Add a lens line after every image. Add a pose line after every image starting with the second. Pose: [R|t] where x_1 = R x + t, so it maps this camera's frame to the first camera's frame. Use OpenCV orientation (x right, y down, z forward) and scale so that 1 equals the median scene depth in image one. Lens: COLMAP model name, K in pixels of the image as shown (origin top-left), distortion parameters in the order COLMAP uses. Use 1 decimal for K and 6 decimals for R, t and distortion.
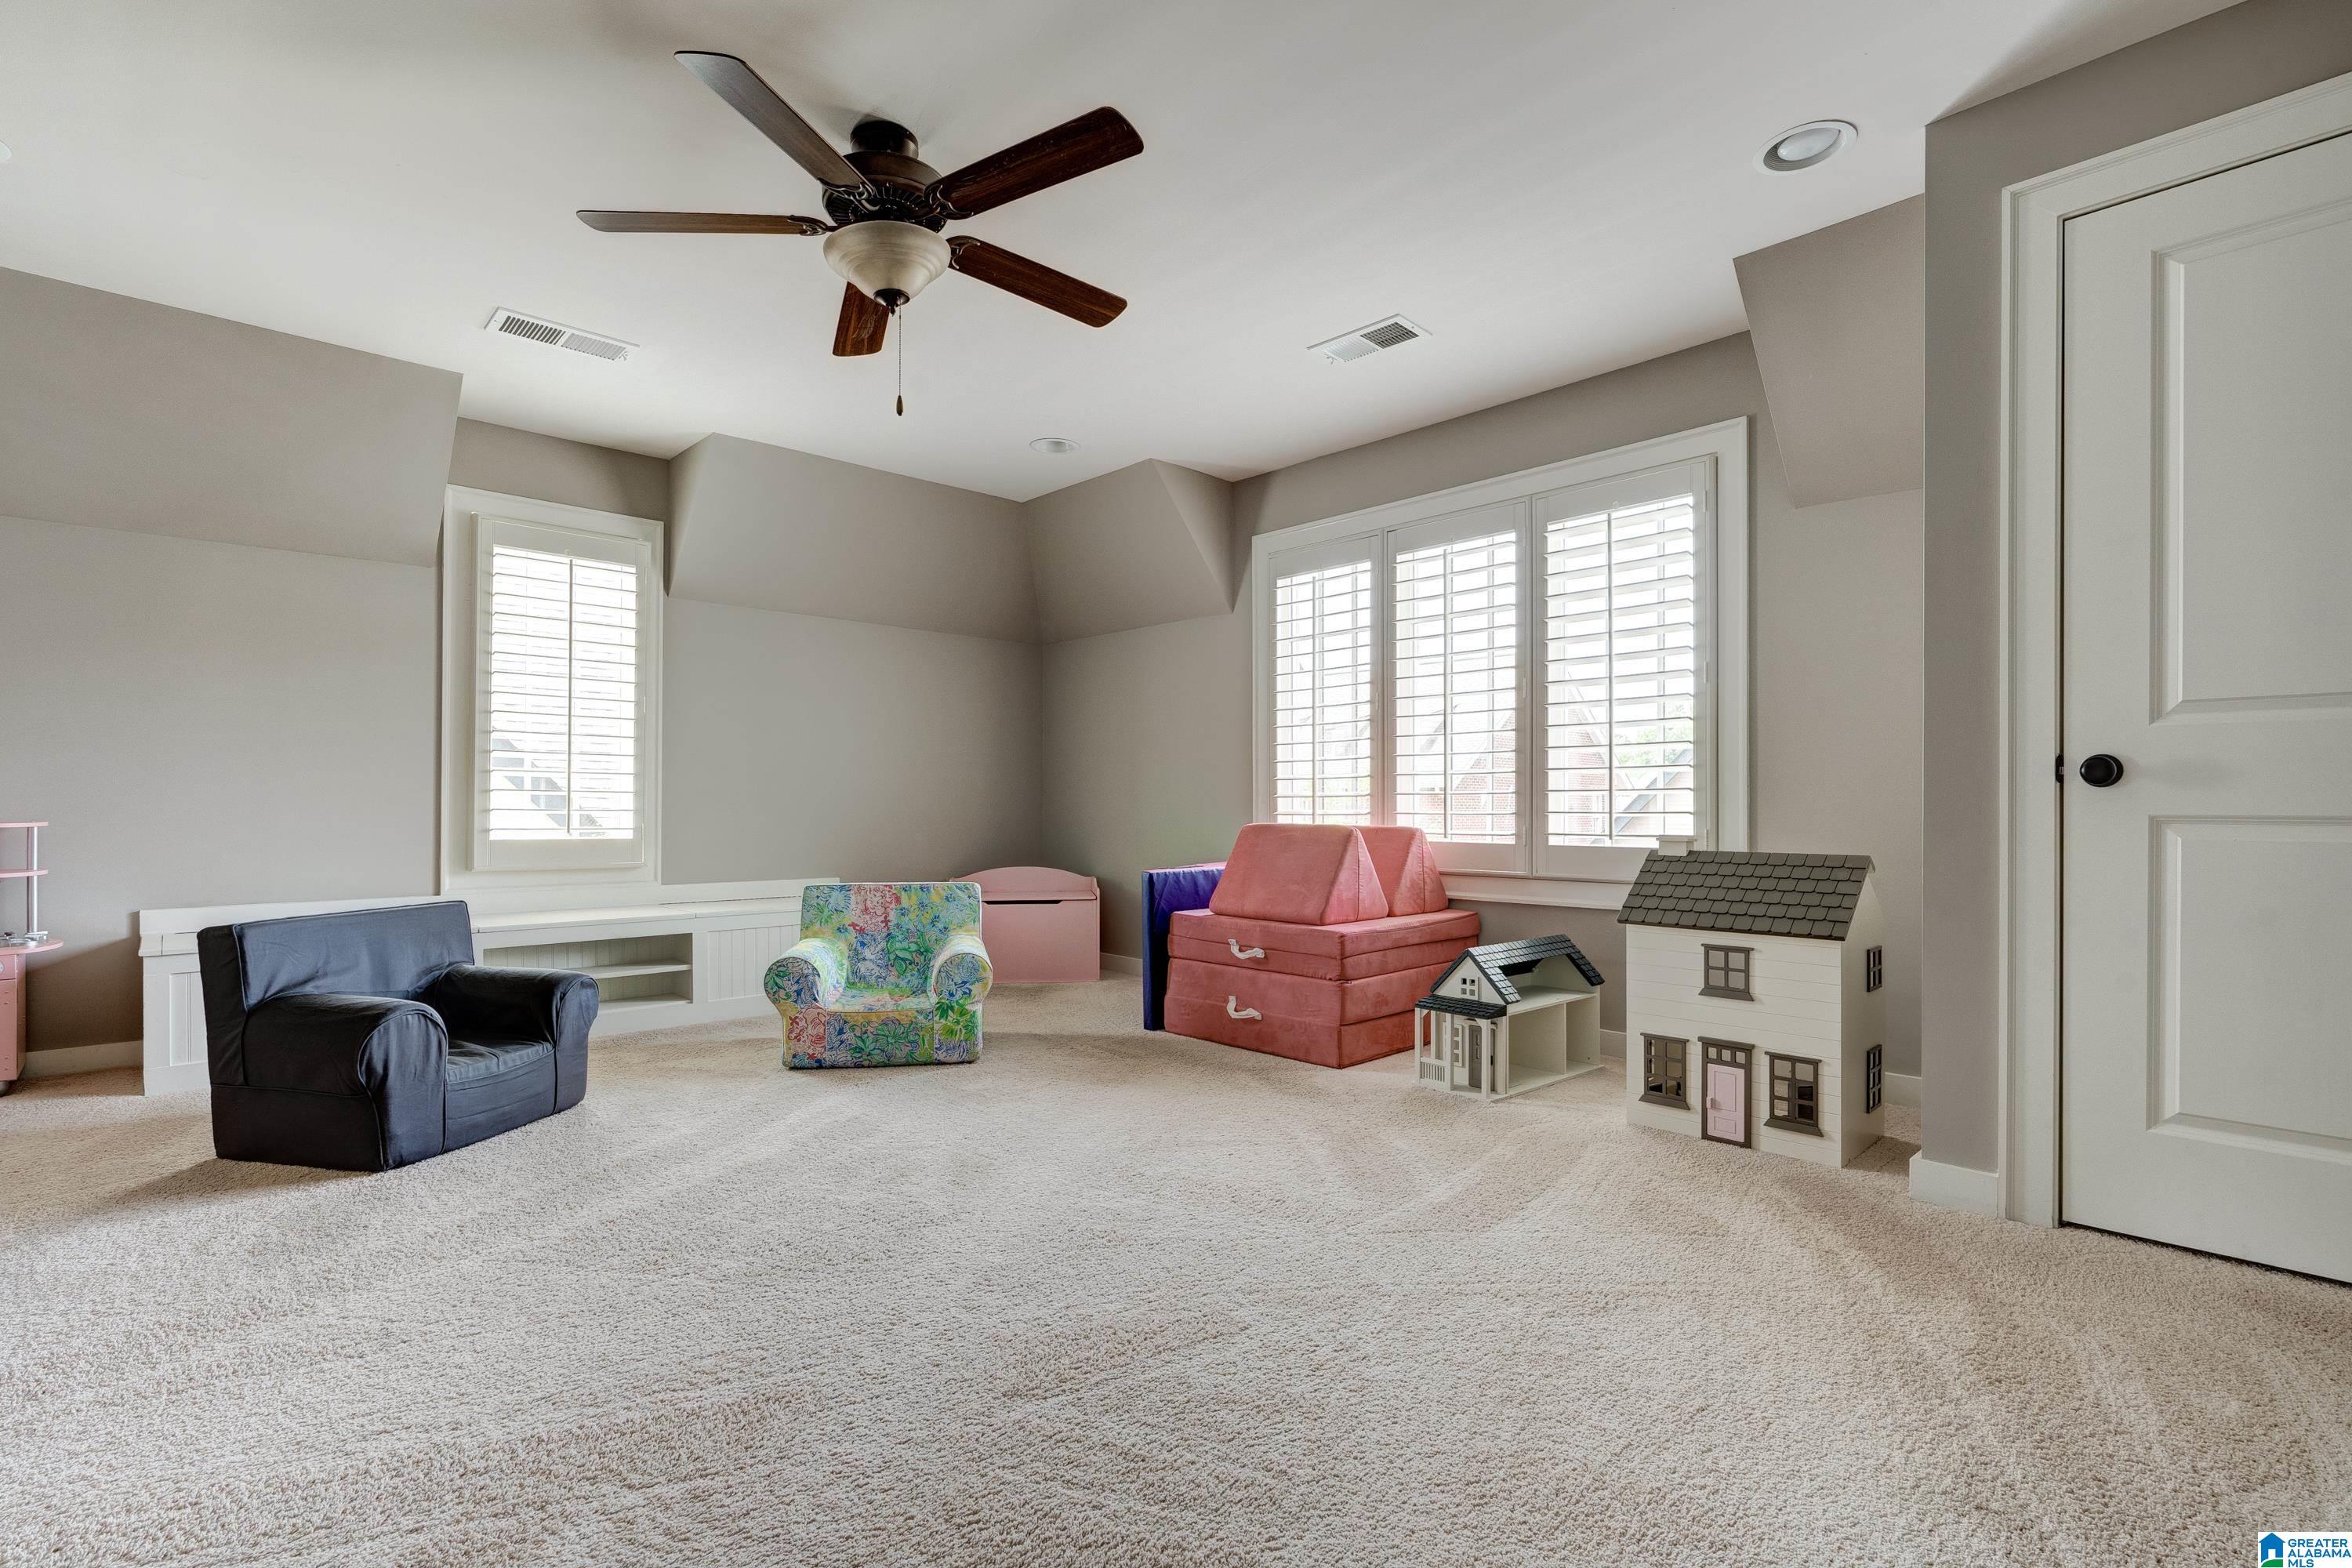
lens RADIAL K [[1041.3, 0, 1173.4], [0, 1041.3, 822.5], [0, 0, 1]] dist [0.000191, 0.000077]
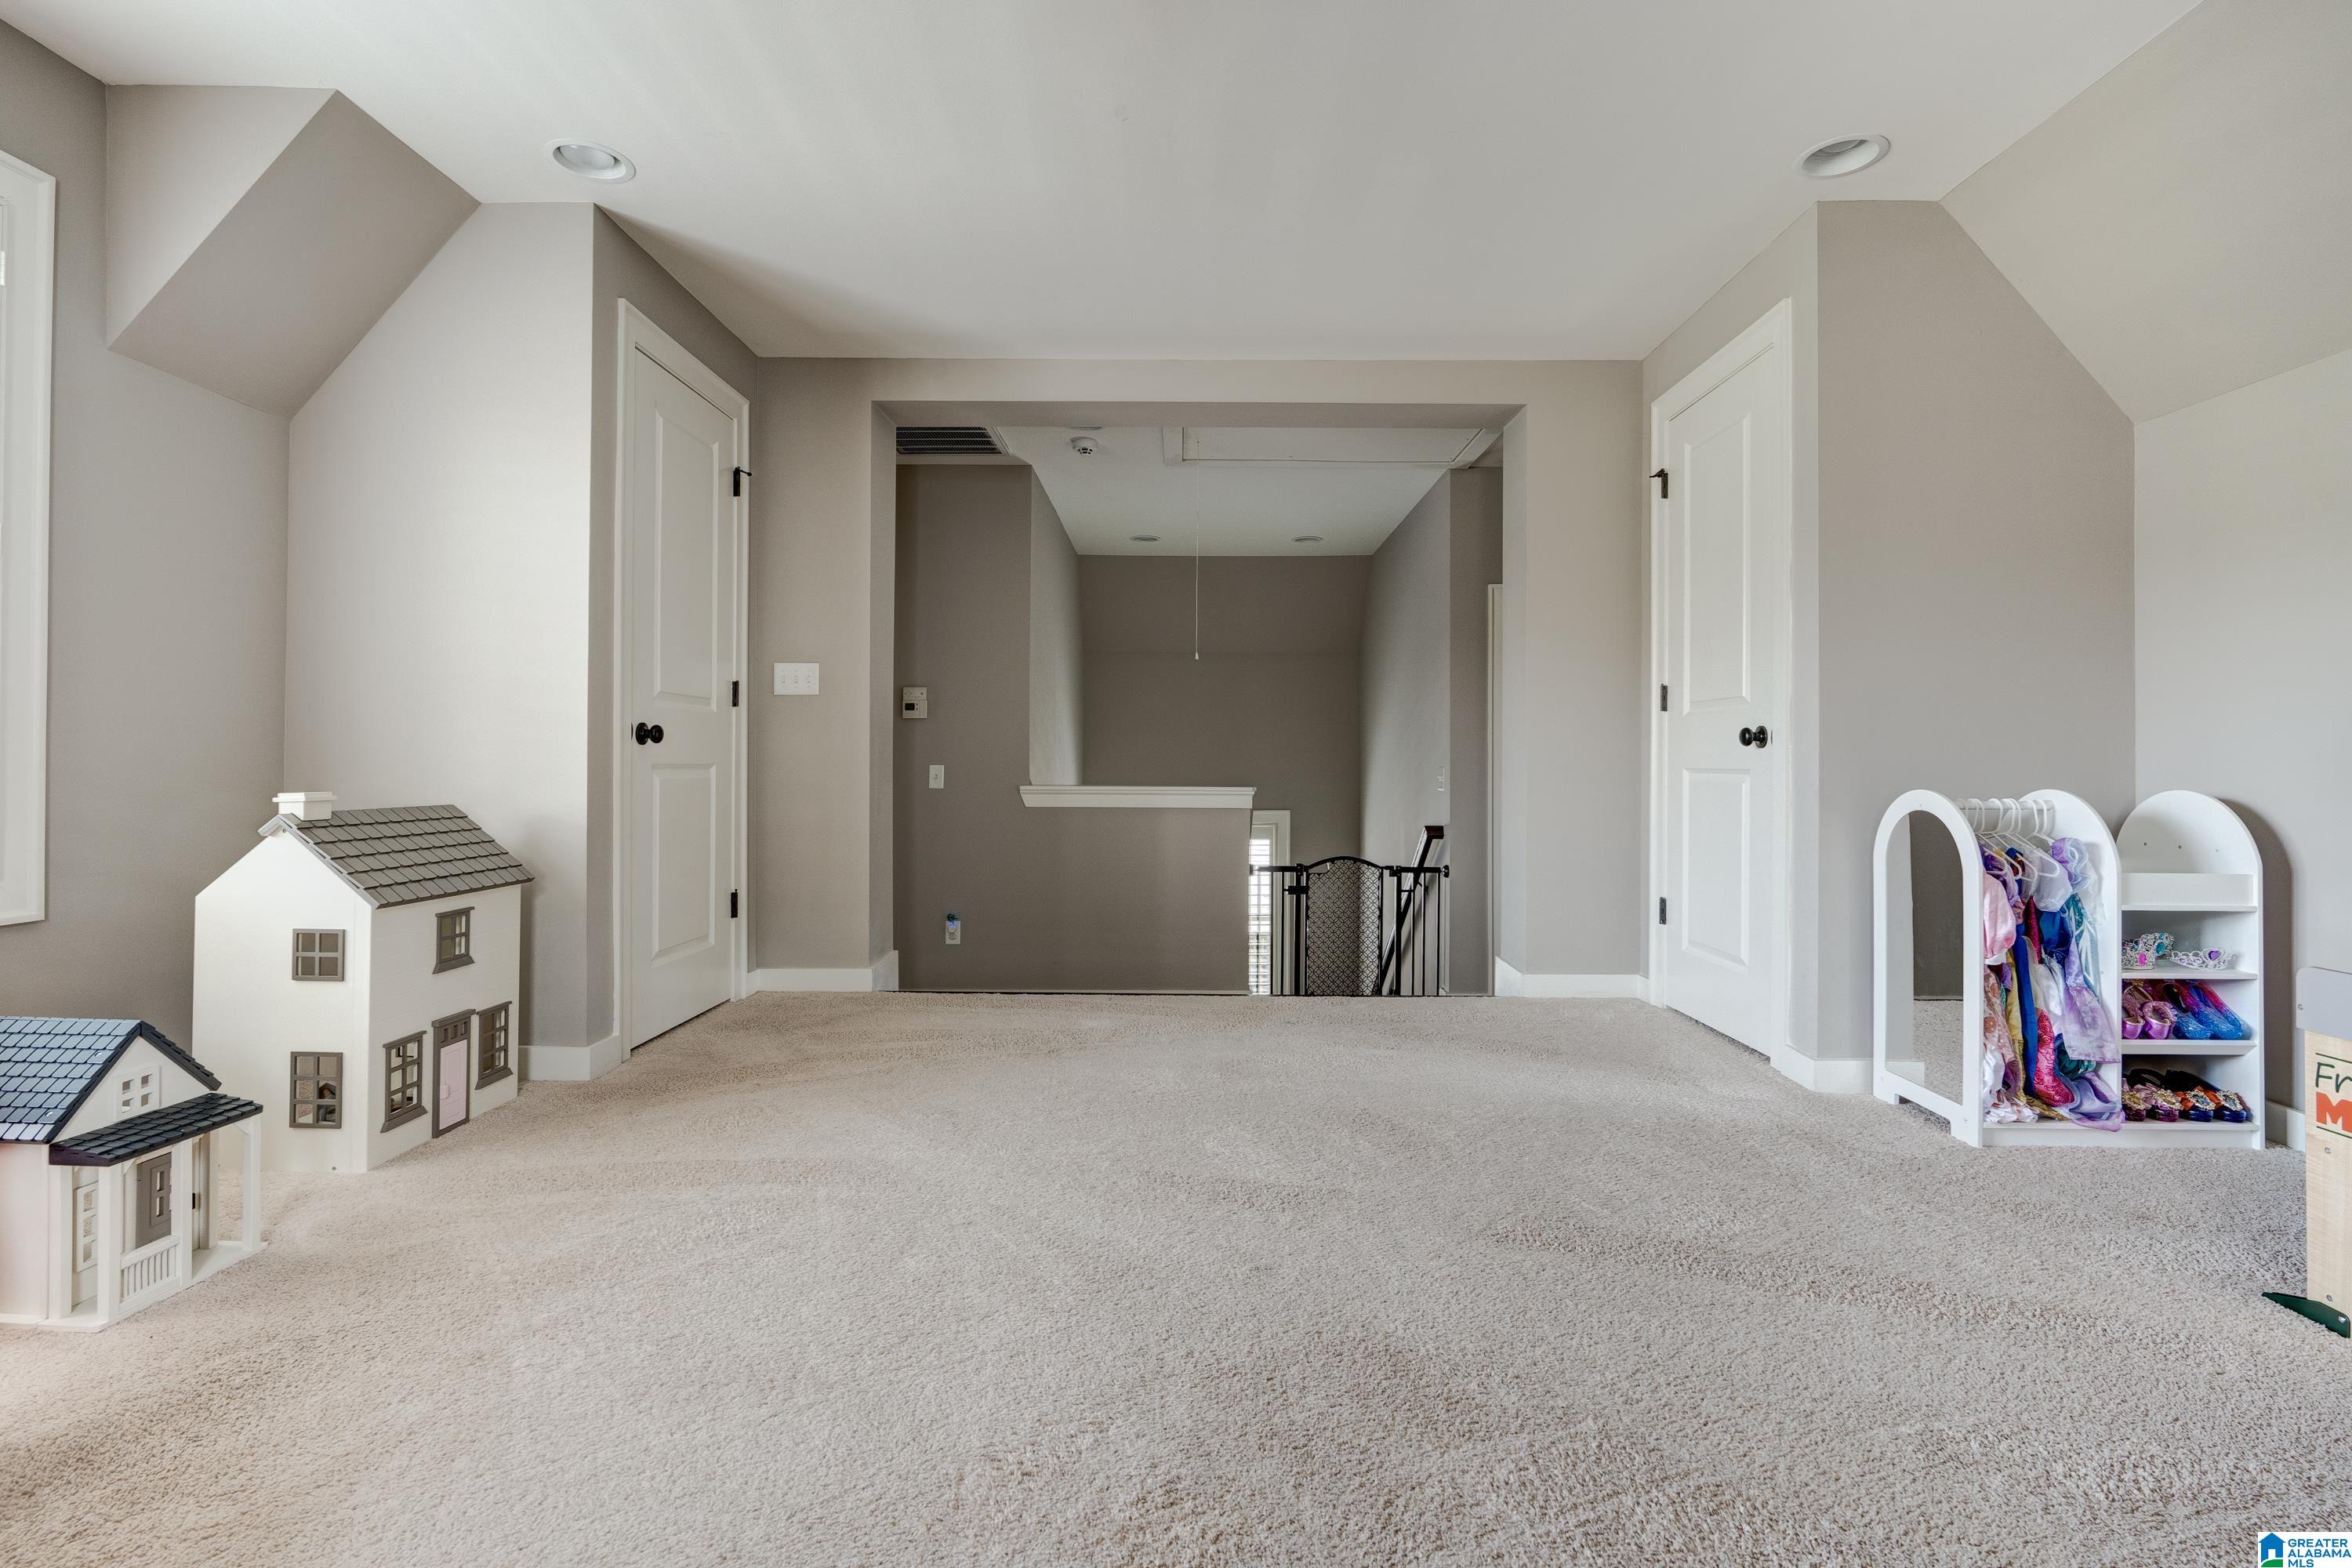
lens RADIAL K [[1115.9, 0, 1186.0], [0, 1115.9, 749.0], [0, 0, 1]] dist [-0.007214, 0.000240]
pose [[-0.743634, 0.006640, 0.668554, -0.589969], [-0.001968, 0.999925, -0.012121, -0.012572], [-0.668585, -0.010330, -0.743564, 1.283180]]
